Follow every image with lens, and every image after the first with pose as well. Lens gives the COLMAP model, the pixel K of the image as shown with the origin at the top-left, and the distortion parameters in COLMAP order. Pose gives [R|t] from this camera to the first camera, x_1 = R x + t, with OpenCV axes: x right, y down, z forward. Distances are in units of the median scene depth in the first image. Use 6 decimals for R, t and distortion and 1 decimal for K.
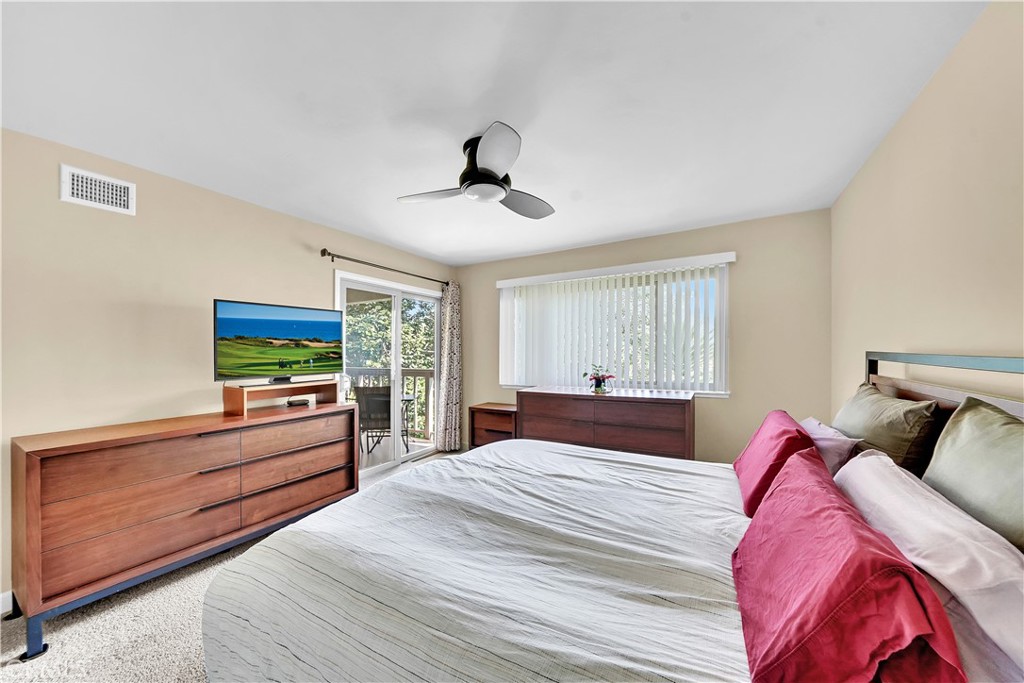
lens RADIAL K [[353.9, 0, 512.0], [0, 353.9, 341.5], [0, 0, 1]] dist [-0.000395, -0.000001]
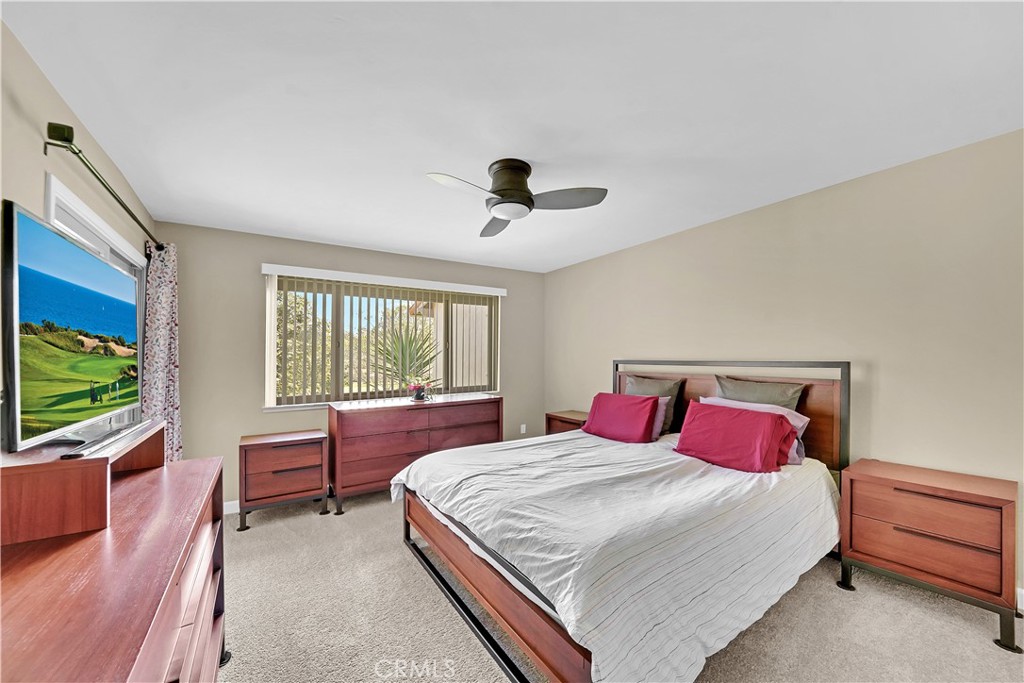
lens RADIAL K [[372.1, 0, 507.7], [0, 372.1, 351.1], [0, 0, 1]] dist [-0.001266, -0.000040]
pose [[0.467649, 0.017064, 0.883749, -1.185133], [-0.018808, 0.999779, -0.009352, 0.008447], [-0.883714, -0.012249, 0.467867, 0.536530]]
